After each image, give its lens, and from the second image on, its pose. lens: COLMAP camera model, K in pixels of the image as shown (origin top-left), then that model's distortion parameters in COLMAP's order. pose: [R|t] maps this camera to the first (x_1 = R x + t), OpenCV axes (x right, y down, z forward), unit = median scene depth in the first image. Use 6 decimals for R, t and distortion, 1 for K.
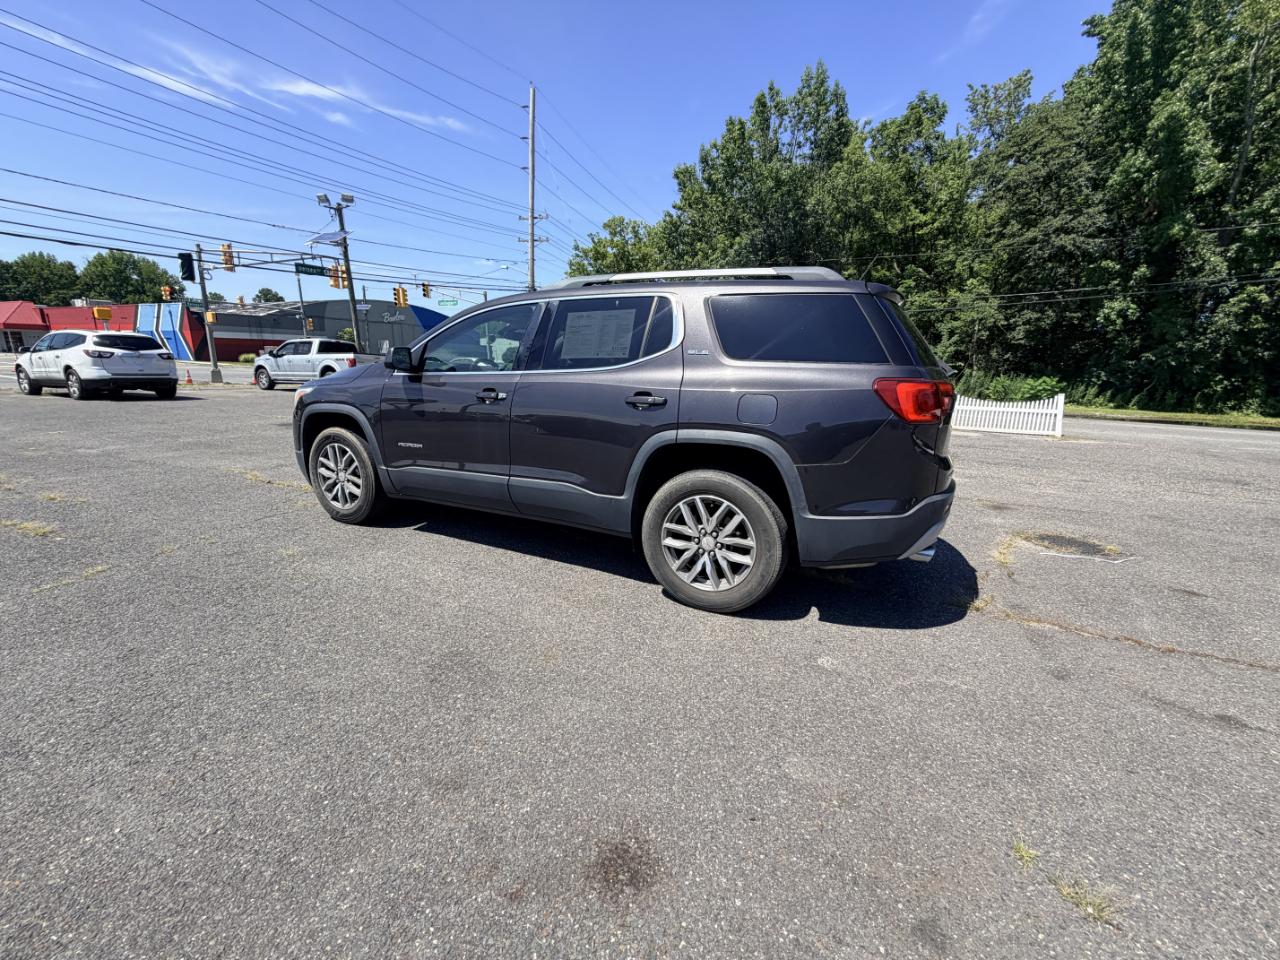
lens RADIAL K [[508.8, 0, 637.0], [0, 508.8, 480.5], [0, 0, 1]] dist [-0.000073, 0.000085]
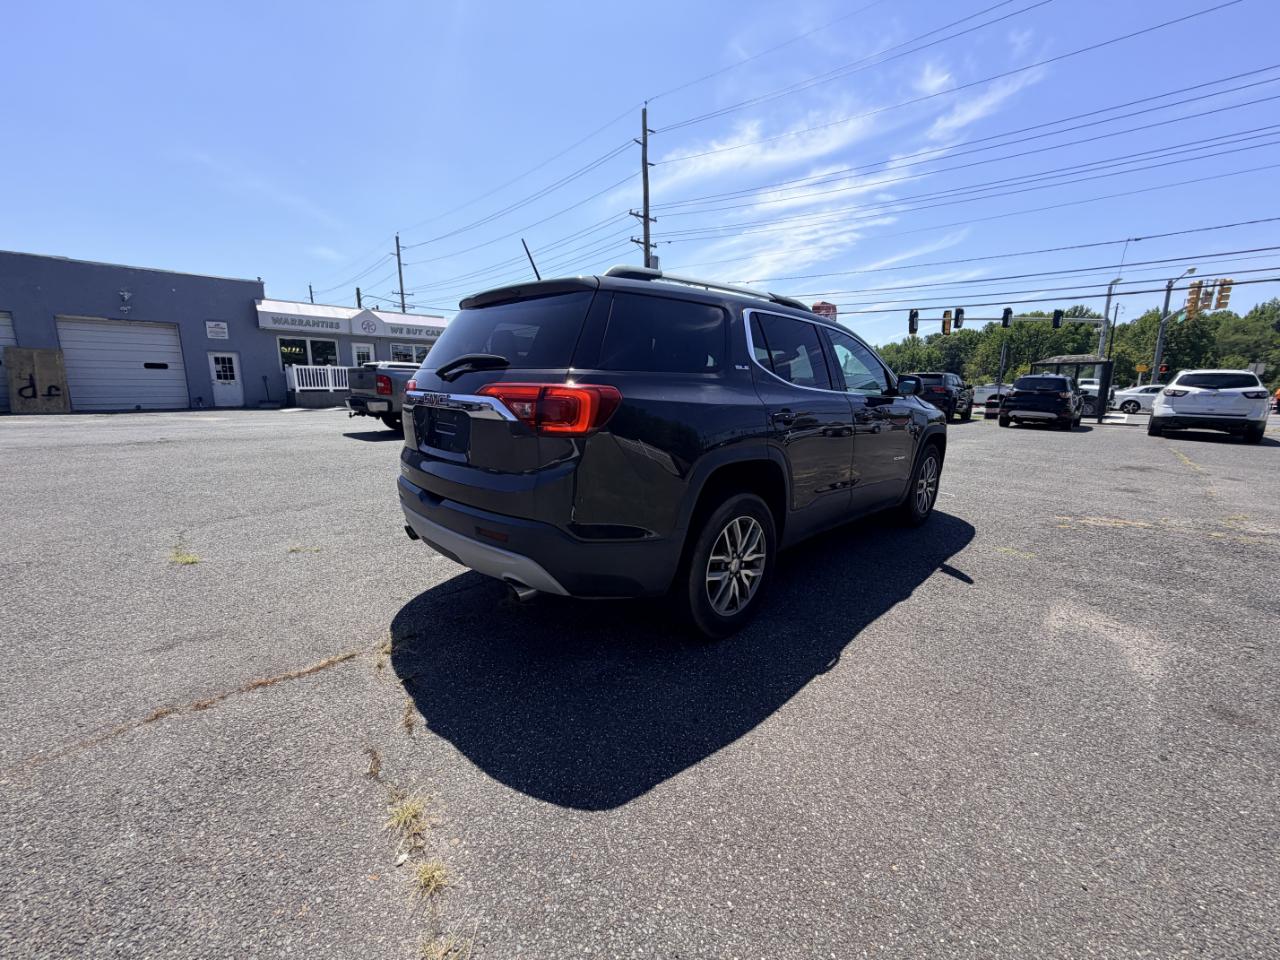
lens RADIAL K [[508.8, 0, 638.3], [0, 508.8, 479.6], [0, 0, 1]] dist [-0.000073, 0.000085]
pose [[-0.329381, 0.144786, -0.933030, 0.150578], [-0.230332, 0.945998, 0.228111, -0.035491], [0.915672, 0.290042, -0.278244, 0.181377]]
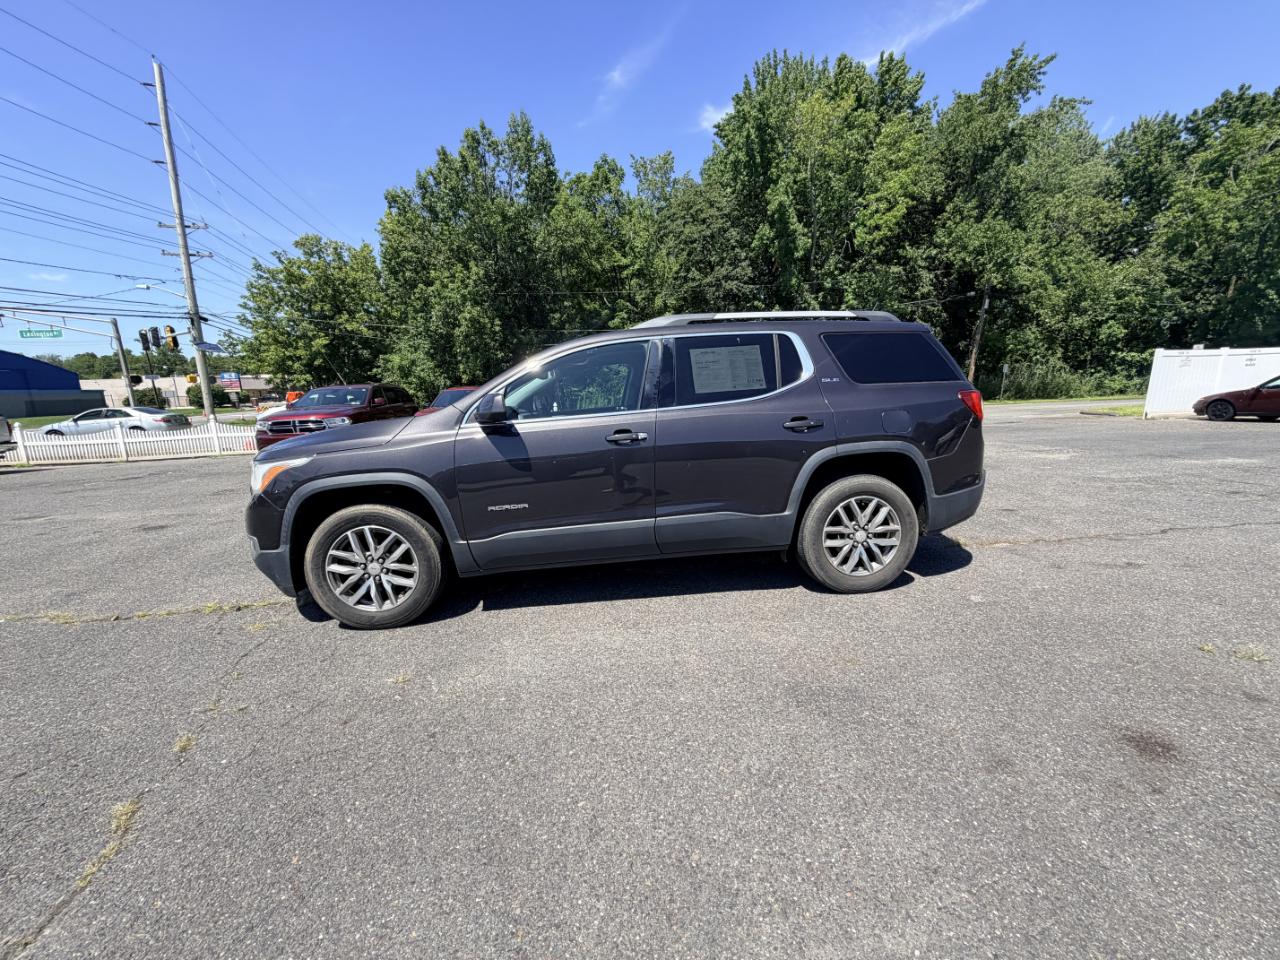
lens RADIAL K [[508.8, 0, 637.2], [0, 508.8, 482.0], [0, 0, 1]] dist [-0.000073, 0.000085]
pose [[0.850251, -0.152023, 0.503947, -0.096855], [0.176406, 0.984317, -0.000696, -0.010267], [-0.495938, 0.089491, 0.863735, 0.023045]]
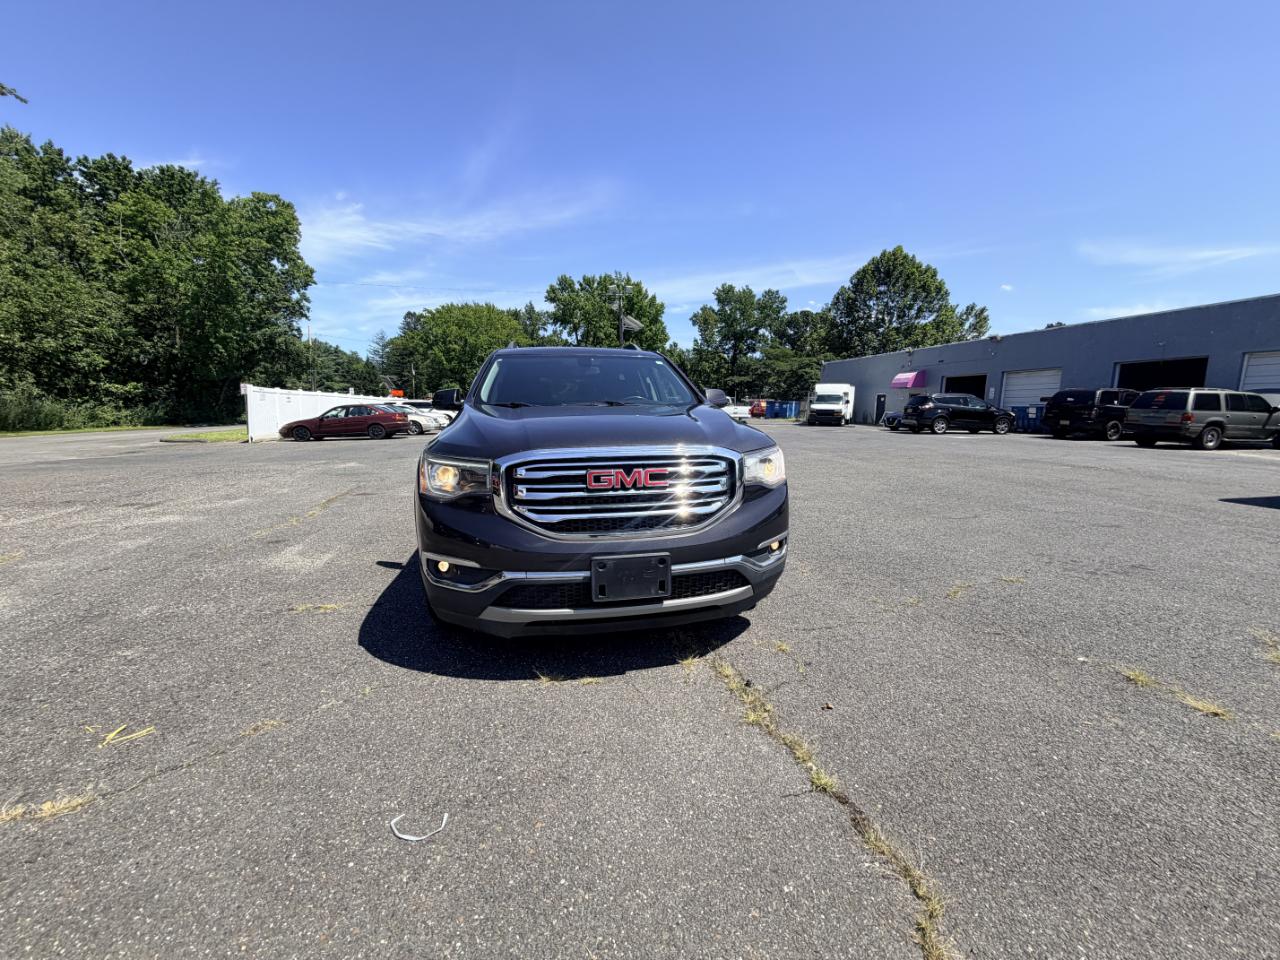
lens RADIAL K [[508.8, 0, 638.7], [0, 508.8, 480.1], [0, 0, 1]] dist [-0.000073, 0.000085]
pose [[-0.611746, -0.142261, 0.778157, -0.176982], [0.153202, 0.943766, 0.292977, -0.059251], [-0.776077, 0.298443, -0.555551, 0.251174]]
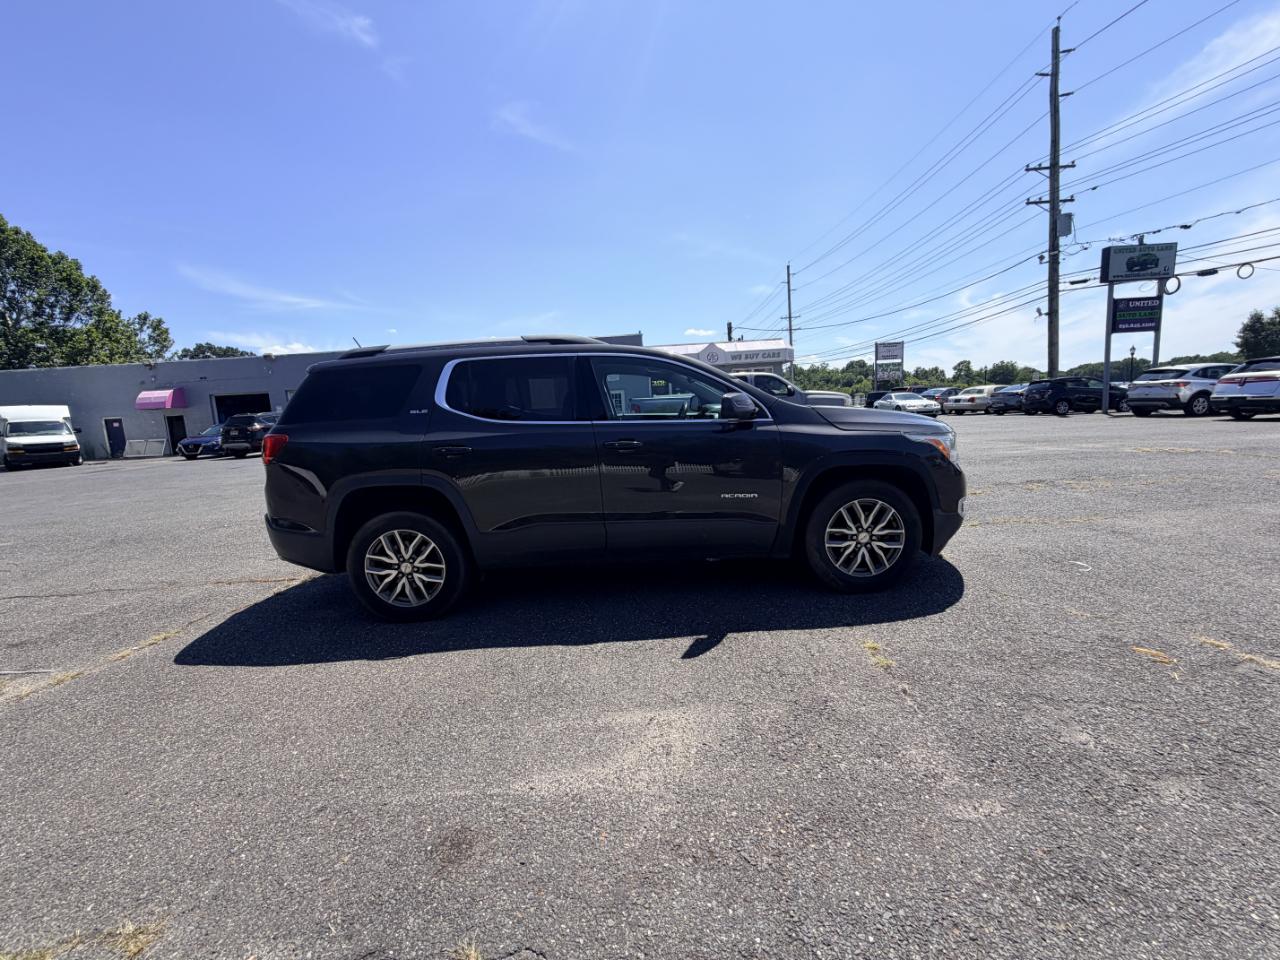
lens RADIAL K [[508.8, 0, 637.3], [0, 508.8, 480.3], [0, 0, 1]] dist [-0.000073, 0.000085]
pose [[-0.891465, 0.088222, -0.444418, 0.052220], [-0.068780, 0.943144, 0.325191, -0.068362], [0.447839, 0.320463, -0.834712, 0.305953]]
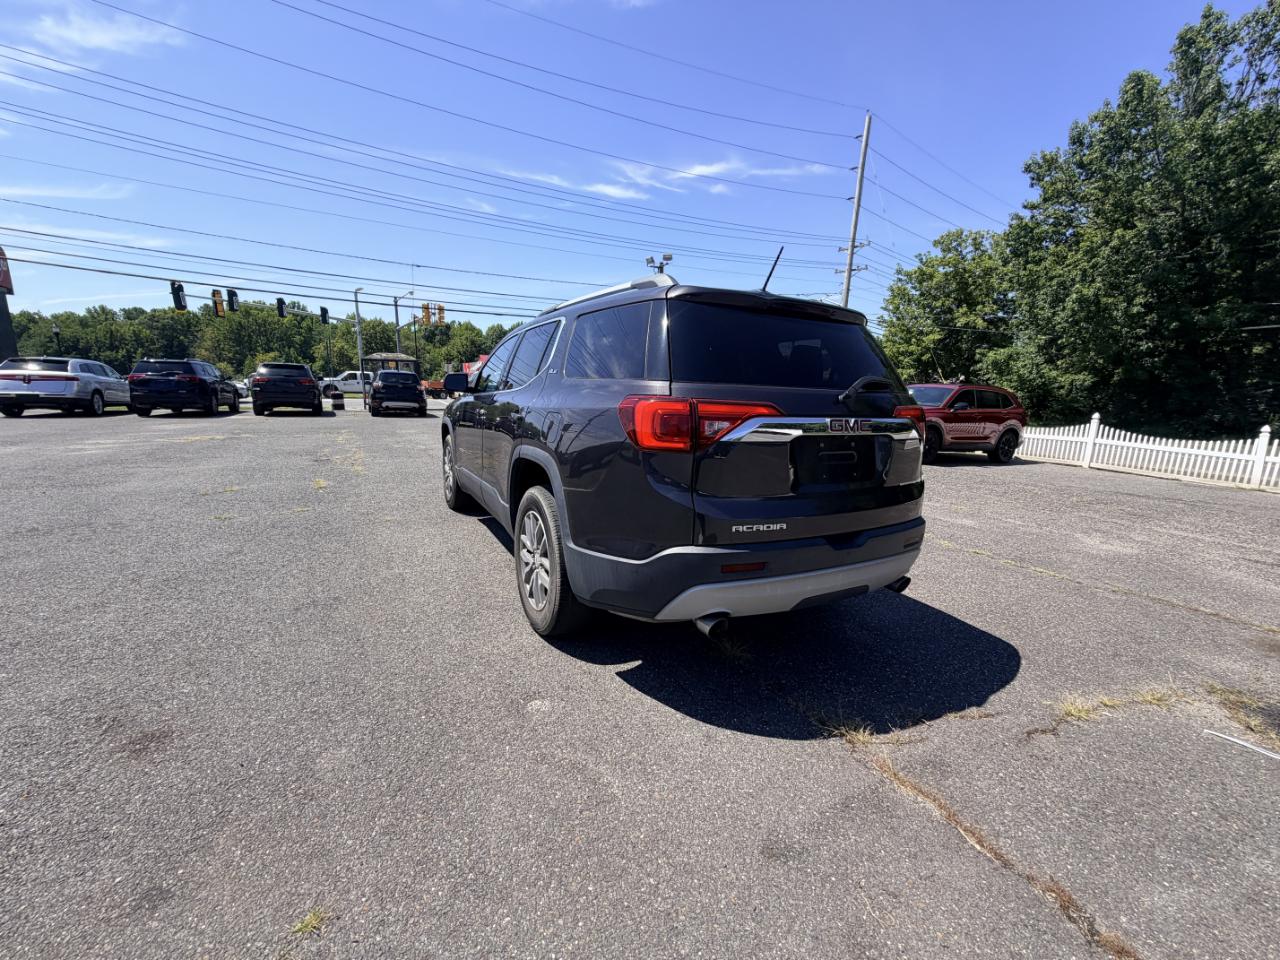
lens RADIAL K [[508.8, 0, 638.4], [0, 508.8, 483.6], [0, 0, 1]] dist [-0.000073, 0.000085]
pose [[0.813620, 0.104785, -0.571876, 0.092540], [-0.137804, 0.990352, -0.014594, -0.004124], [0.564830, 0.090681, 0.820210, 0.030313]]
